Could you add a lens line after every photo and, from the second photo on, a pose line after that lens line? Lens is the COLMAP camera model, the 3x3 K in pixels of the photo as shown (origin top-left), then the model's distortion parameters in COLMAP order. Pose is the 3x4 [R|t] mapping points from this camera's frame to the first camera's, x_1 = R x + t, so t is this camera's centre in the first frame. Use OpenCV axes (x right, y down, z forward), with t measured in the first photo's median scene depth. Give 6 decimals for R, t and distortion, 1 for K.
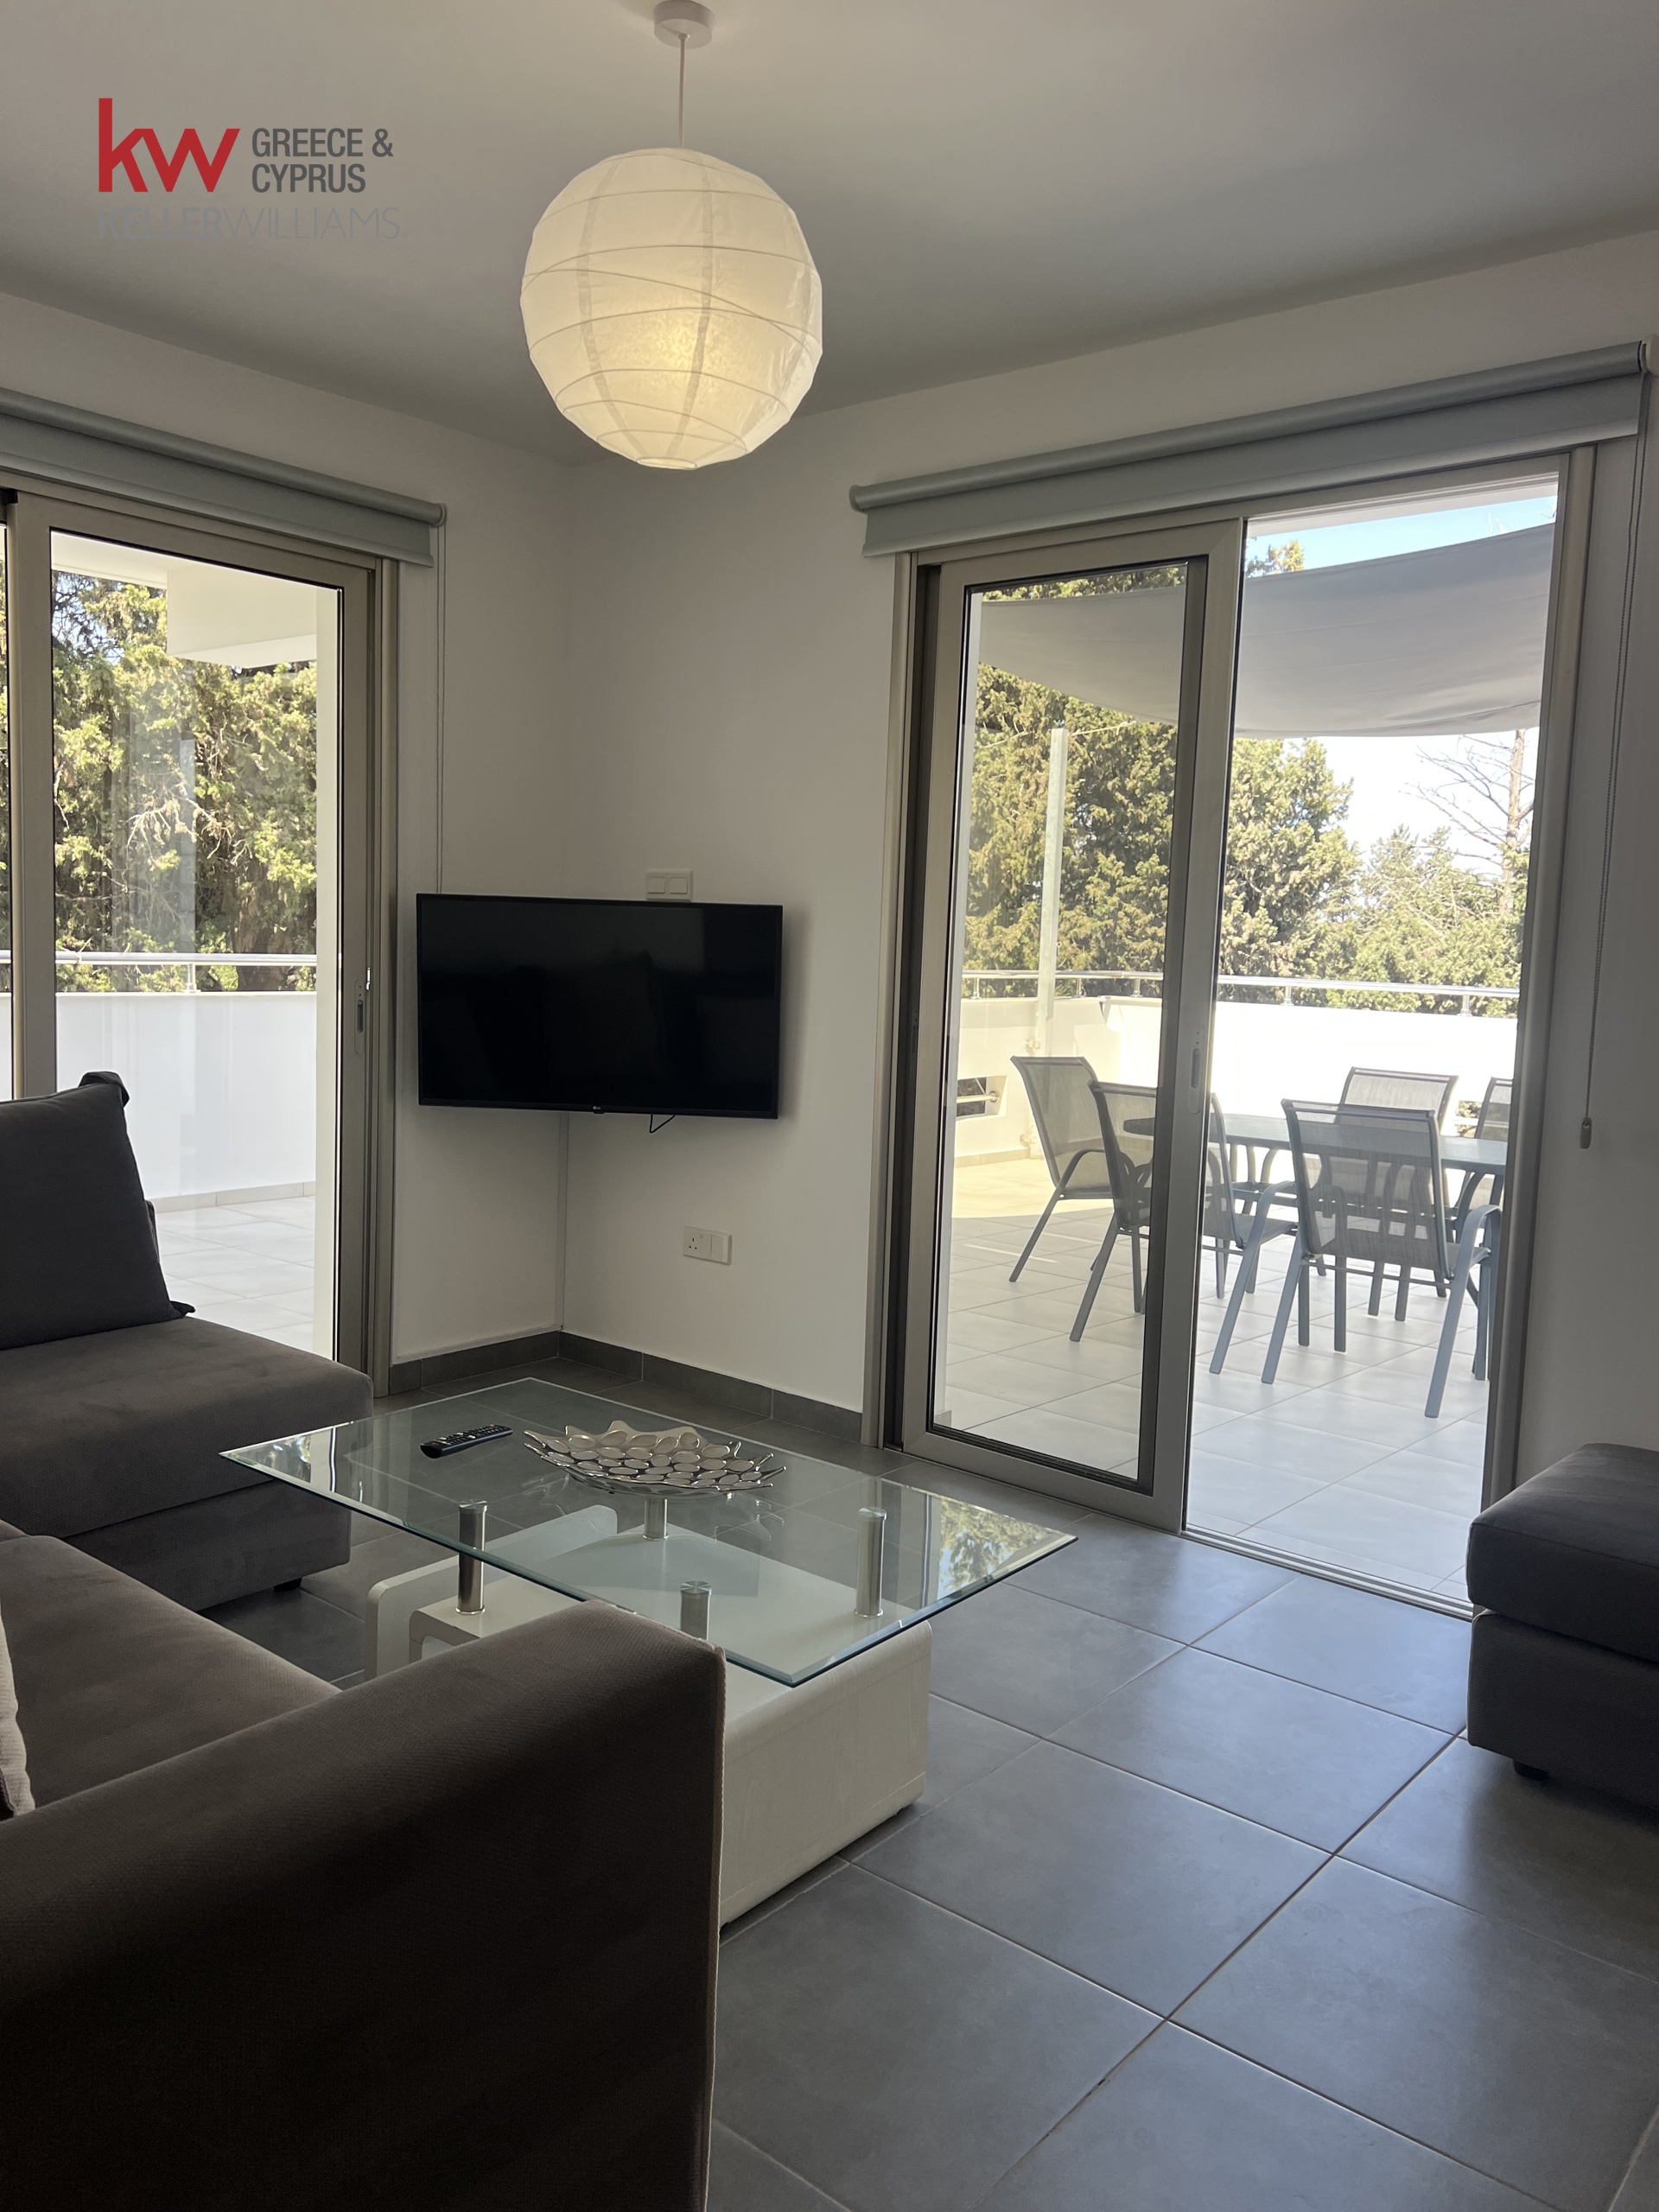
lens RADIAL K [[1654.7, 0, 823.0], [0, 1654.7, 1096.5], [0, 0, 1]] dist [0.081331, -0.100106]
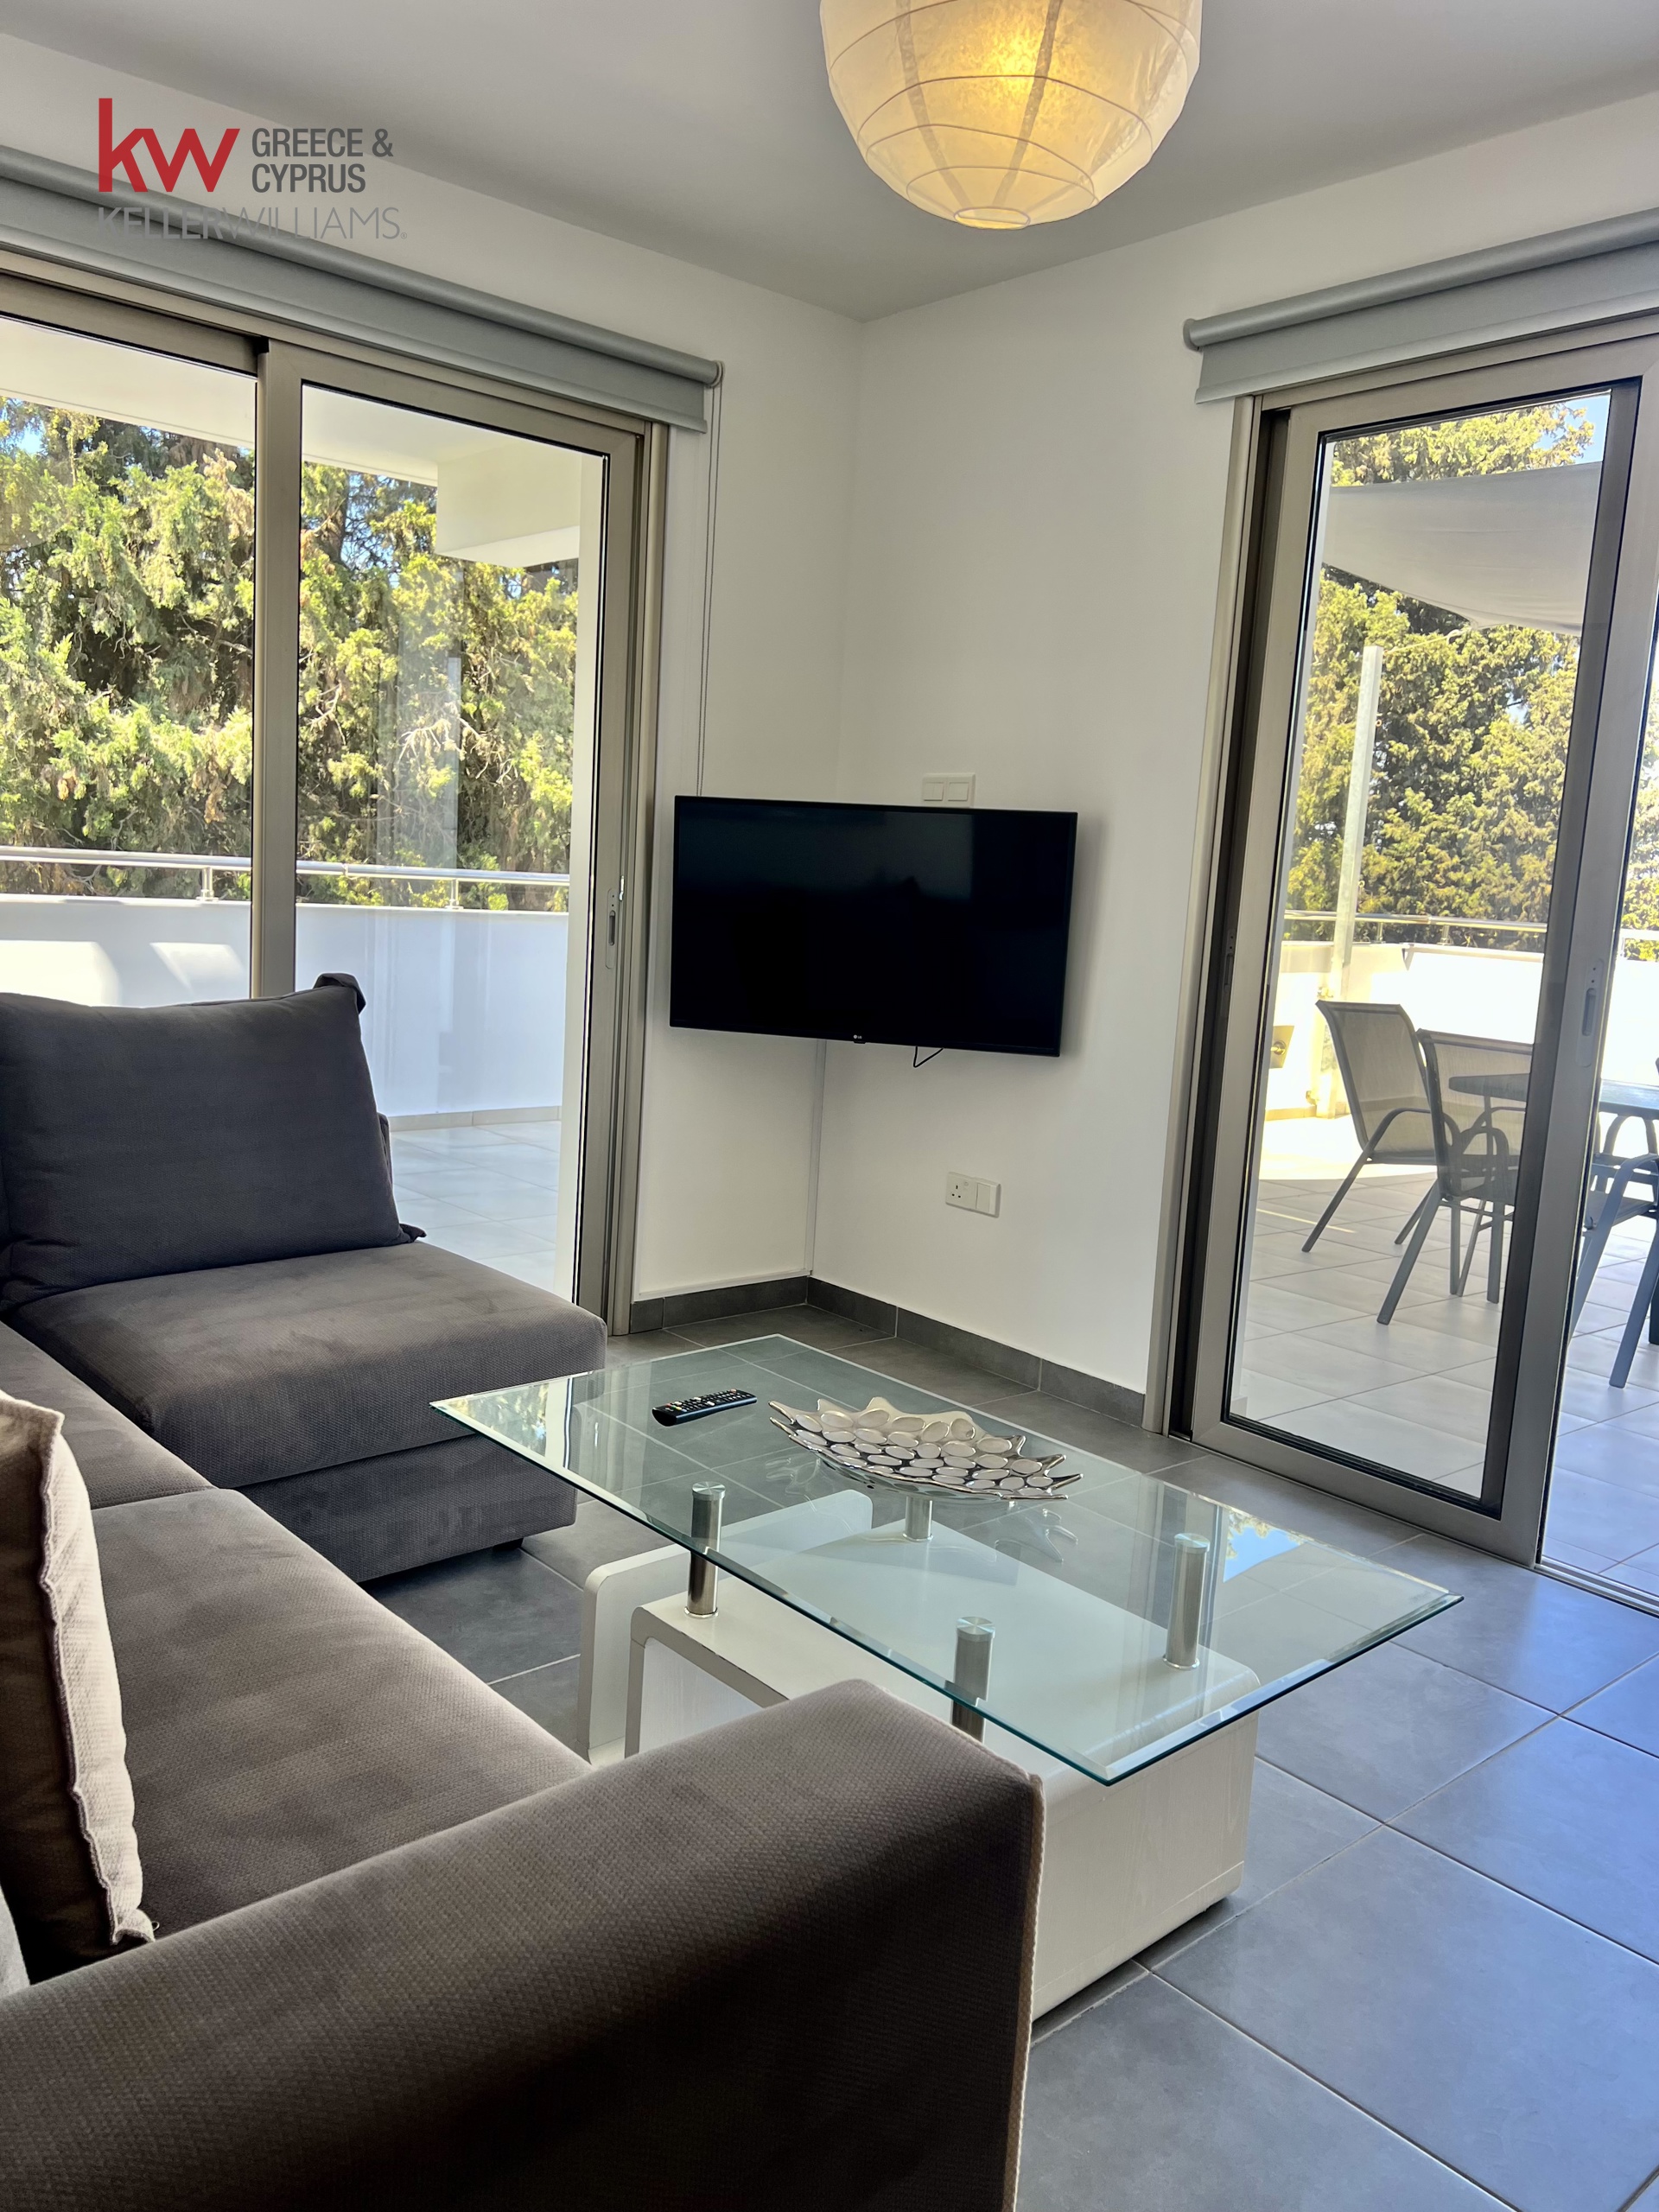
lens RADIAL K [[1654.7, 0, 806.4], [0, 1654.7, 1087.9], [0, 0, 1]] dist [0.081331, -0.100106]
pose [[0.986469, 0.042132, -0.158440, -0.020851], [-0.037614, 0.998799, 0.031410, 0.007917], [0.159573, -0.025026, 0.986869, 0.105685]]
